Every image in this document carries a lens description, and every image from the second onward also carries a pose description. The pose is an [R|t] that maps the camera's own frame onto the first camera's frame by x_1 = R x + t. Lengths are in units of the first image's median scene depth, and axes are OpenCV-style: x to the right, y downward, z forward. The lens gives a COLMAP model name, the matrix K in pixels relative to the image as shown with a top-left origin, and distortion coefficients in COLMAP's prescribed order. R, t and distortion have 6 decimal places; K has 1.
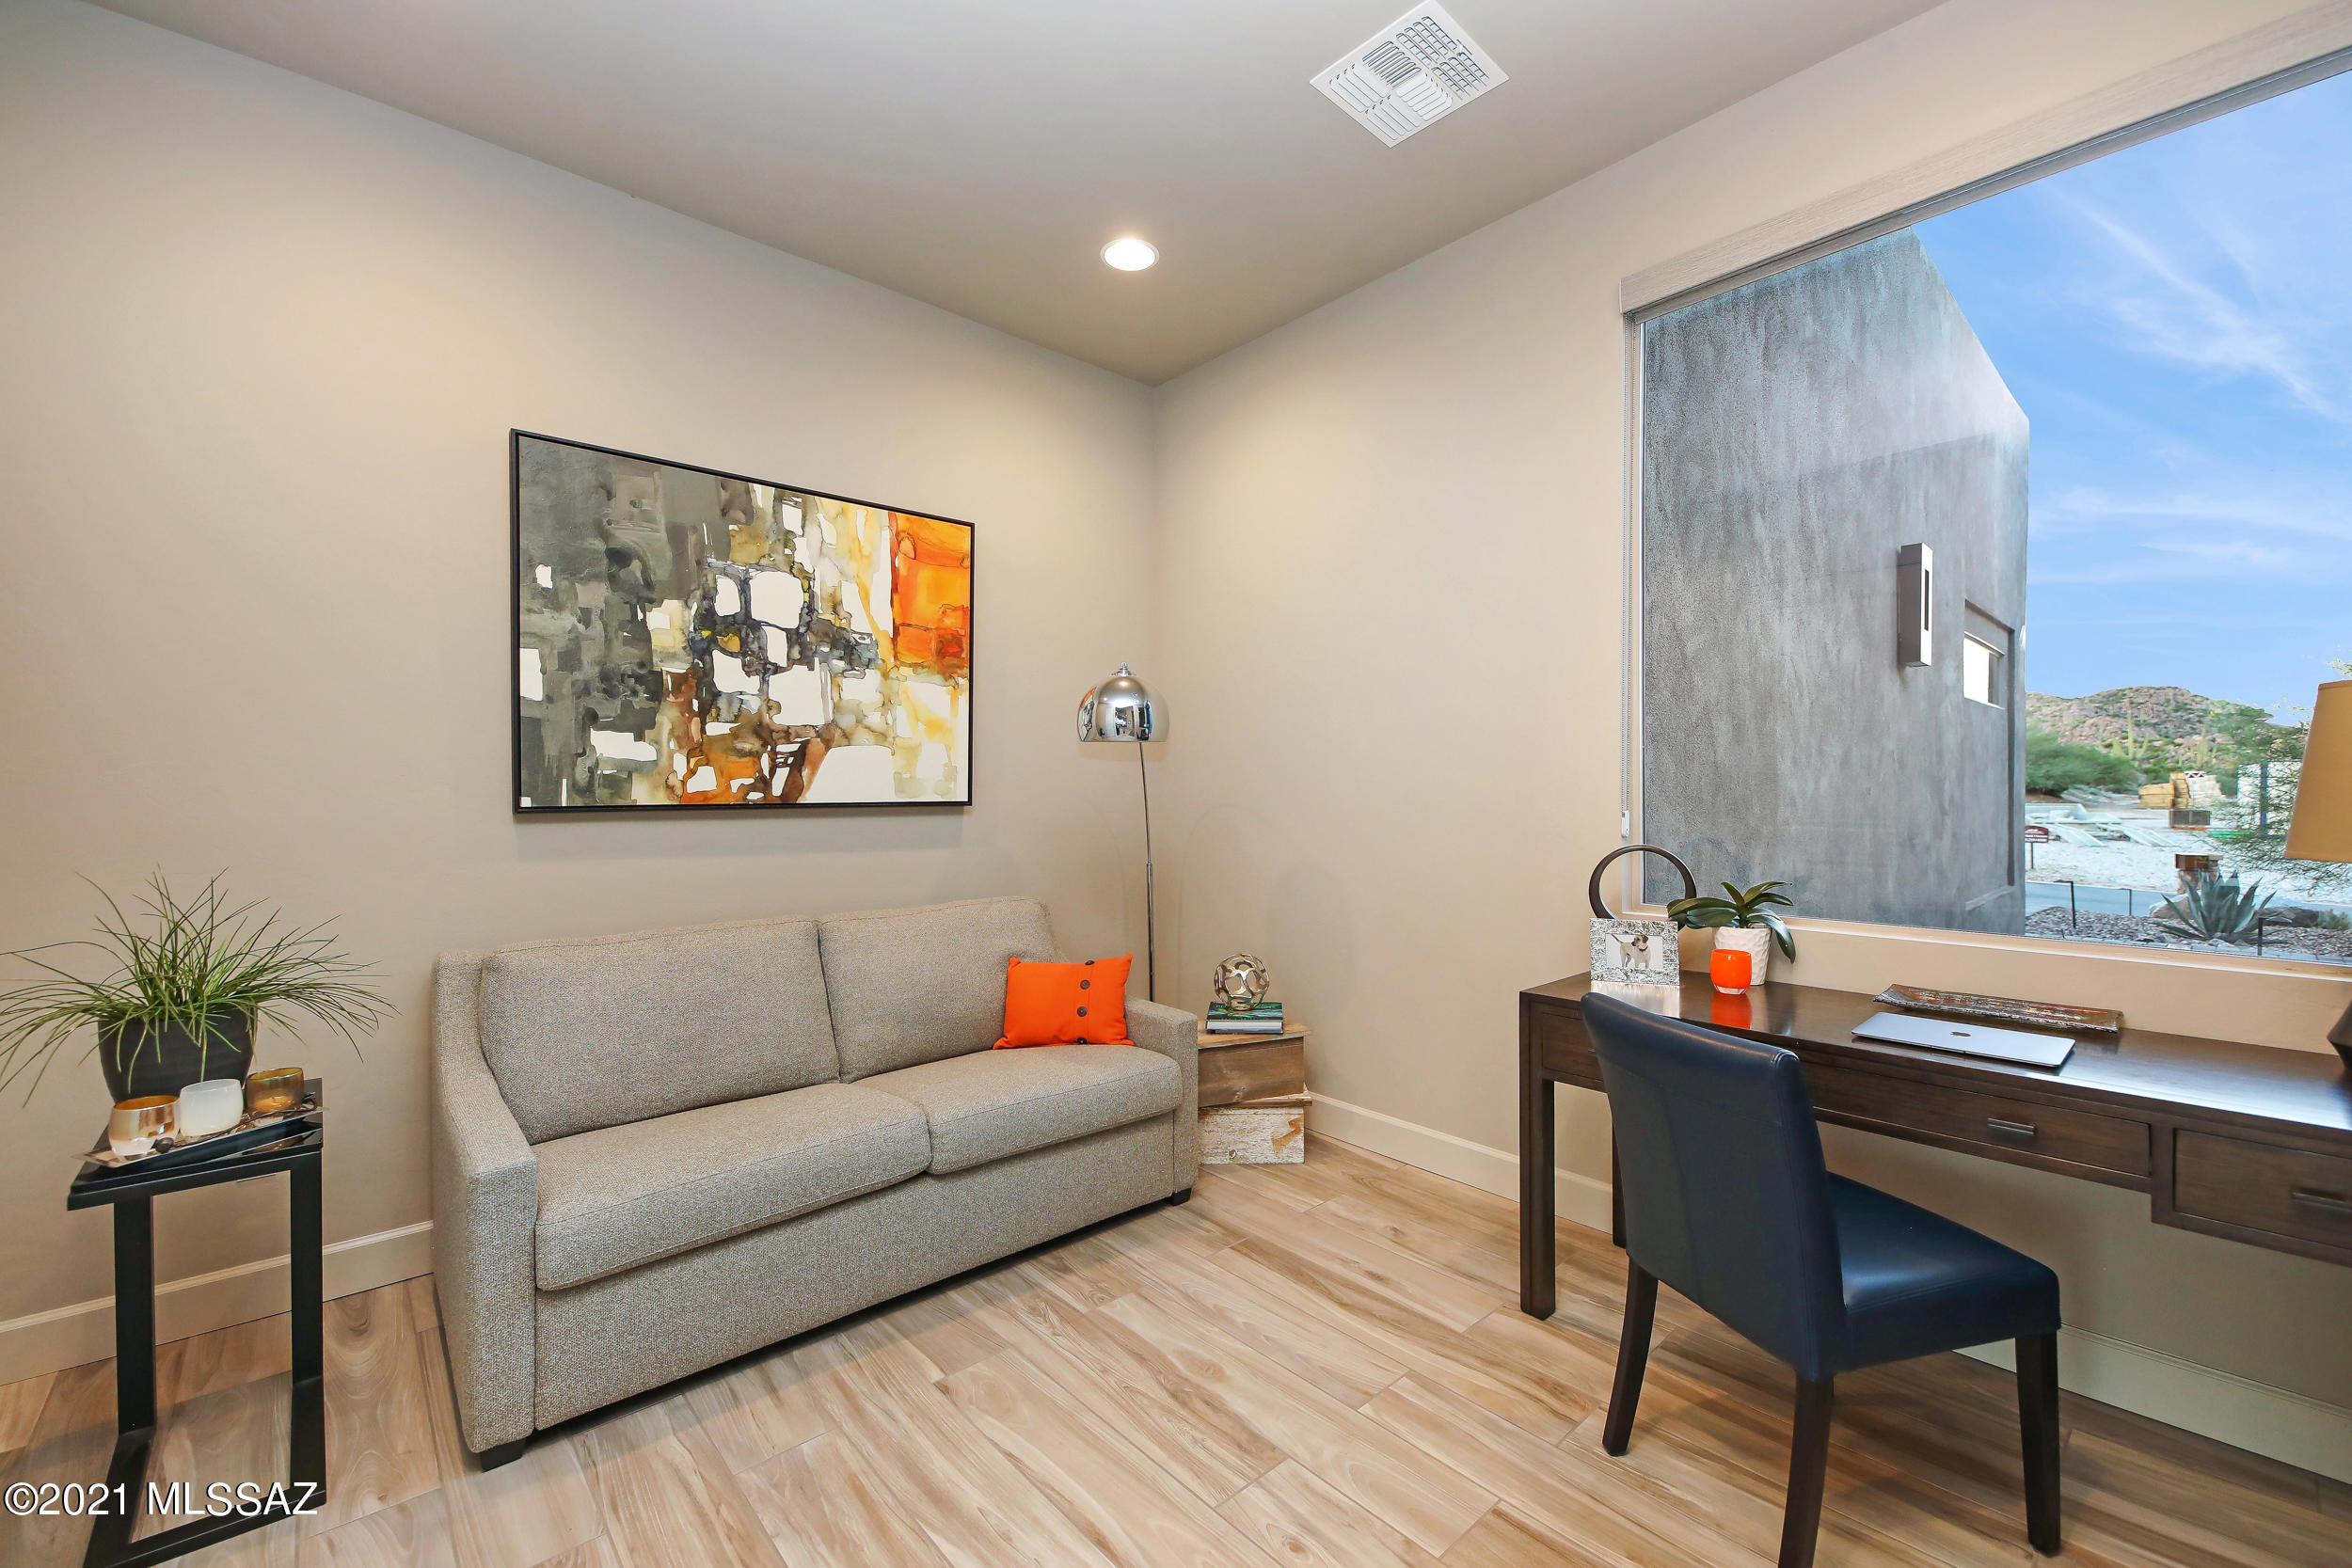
lens RADIAL K [[954.0, 0, 1175.2], [0, 954.0, 786.7], [0, 0, 1]] dist [0.014090, -0.008413]
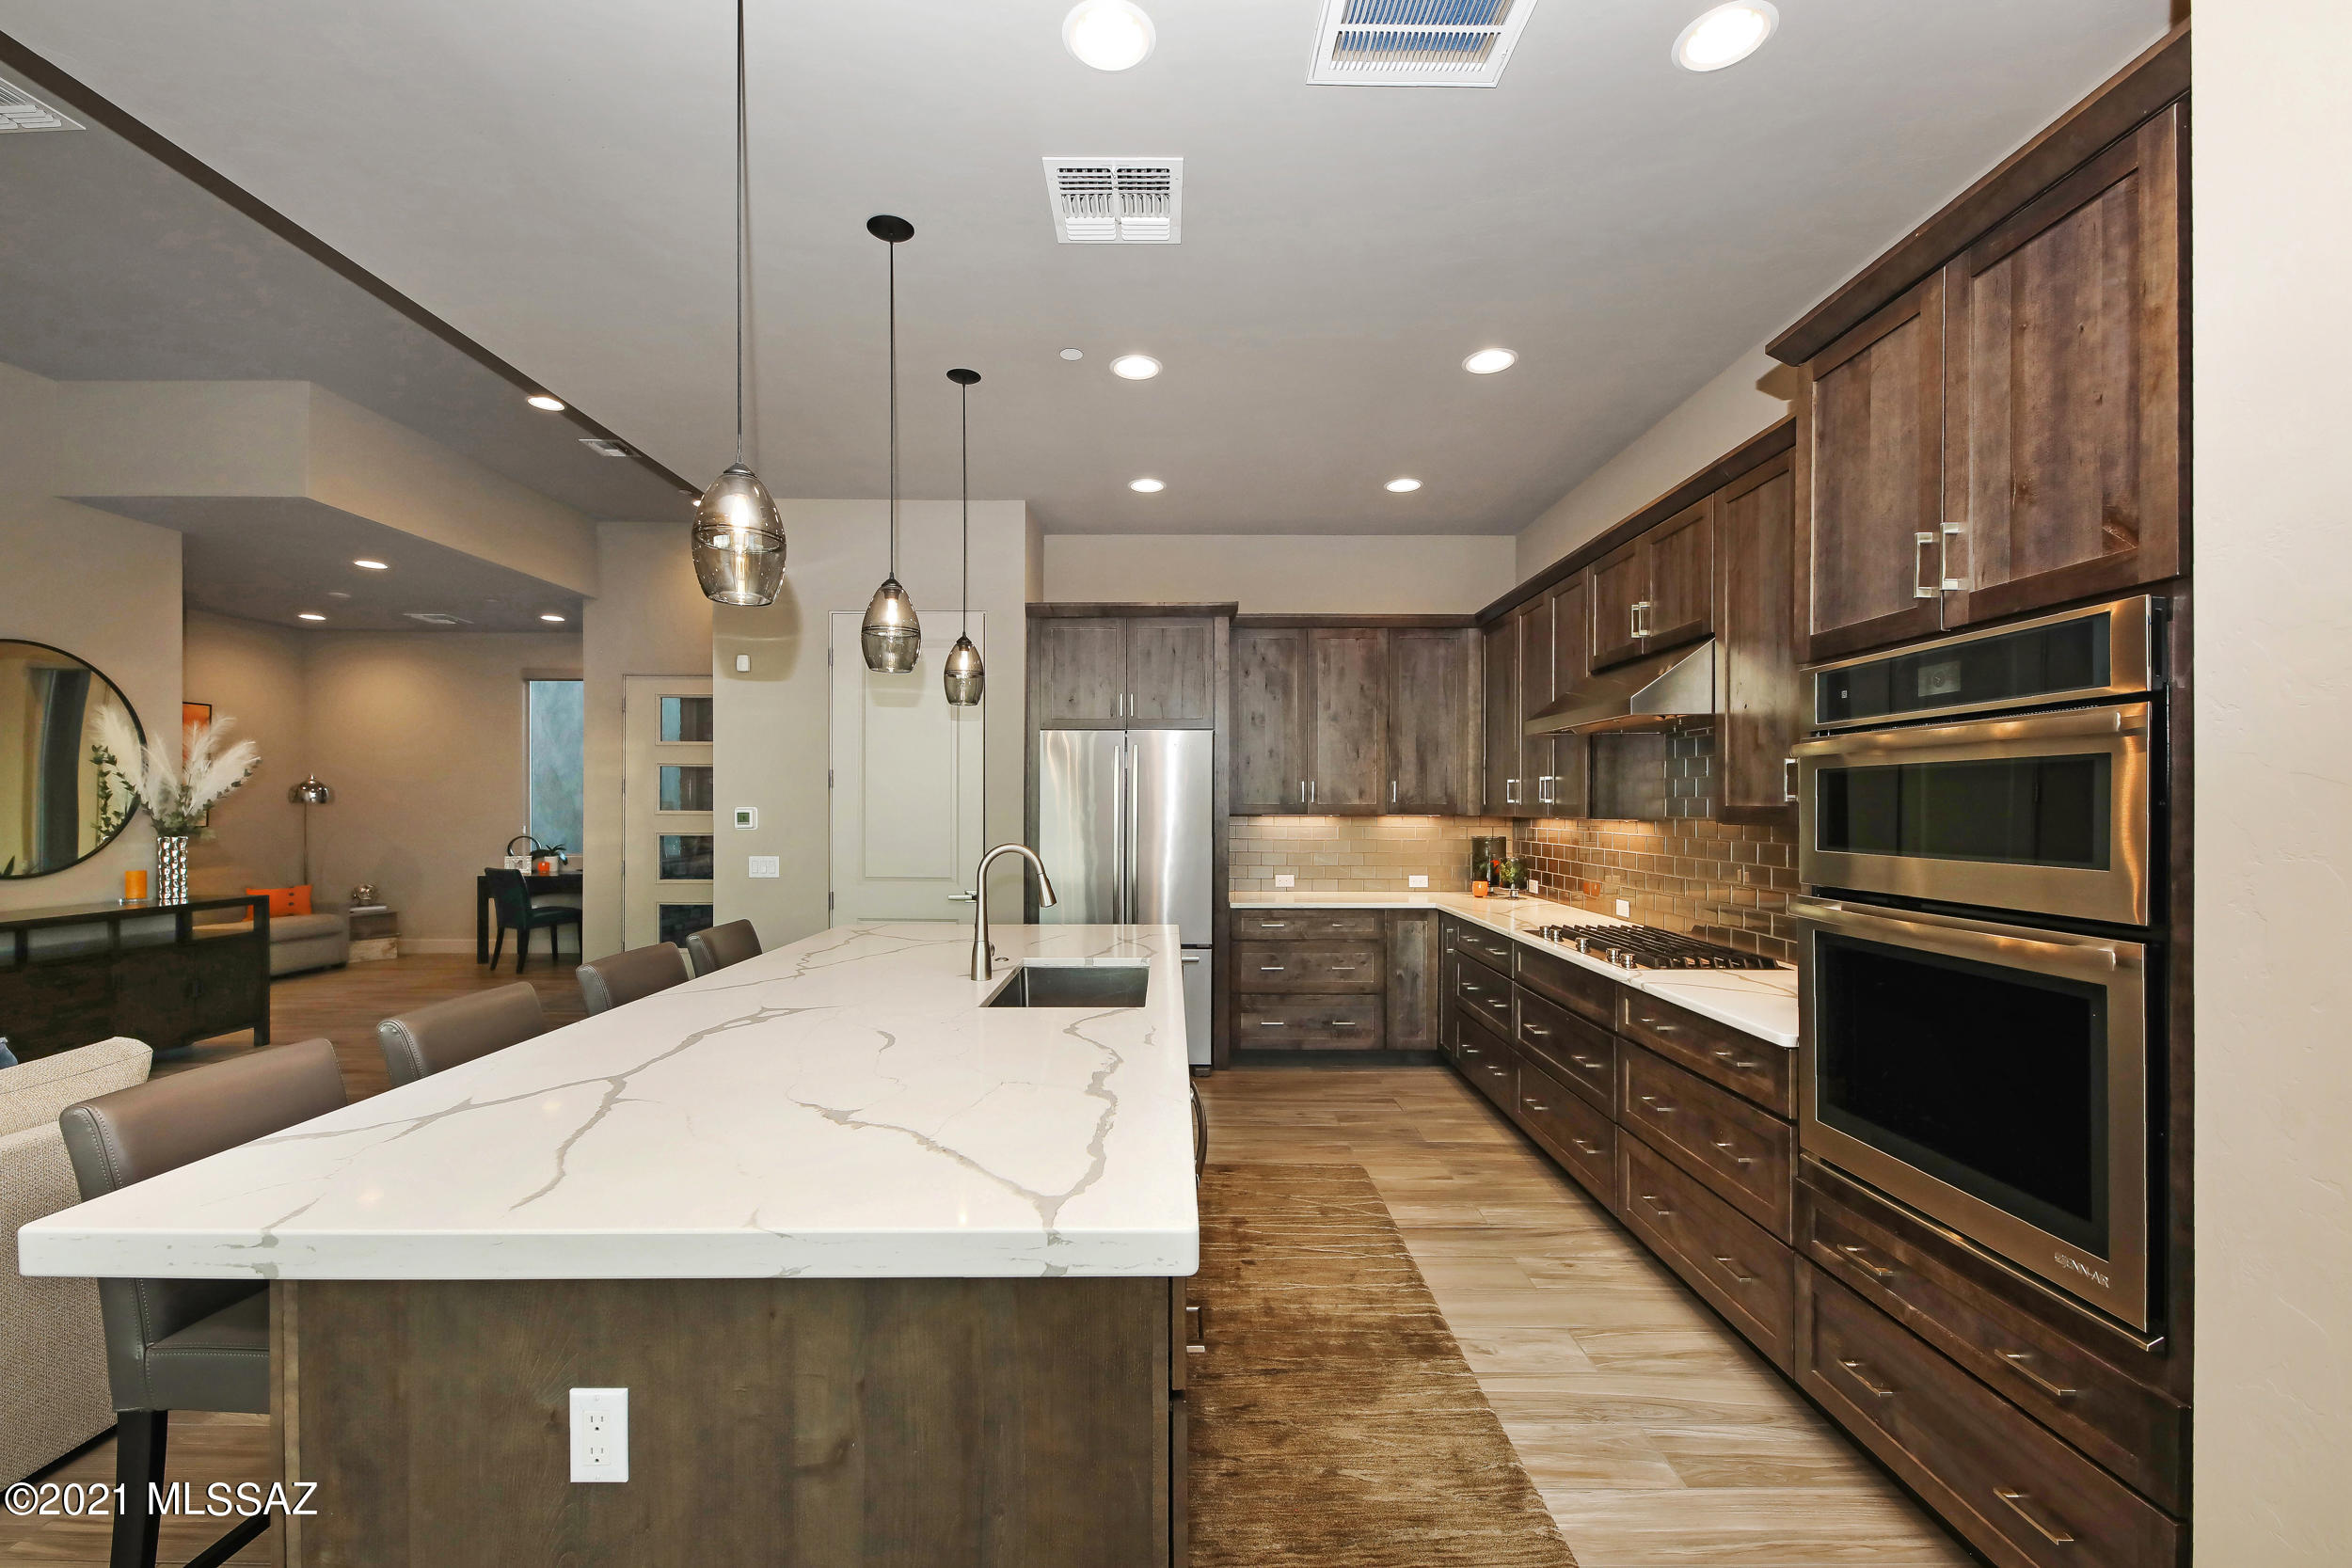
lens RADIAL K [[954.0, 0, 1170.1], [0, 954.0, 796.1], [0, 0, 1]] dist [0.014090, -0.008413]
pose [[0.673151, 0.005501, 0.739485, -0.420765], [0.003805, 0.999933, -0.010903, -0.031499], [-0.739495, 0.010153, 0.673085, -2.566433]]
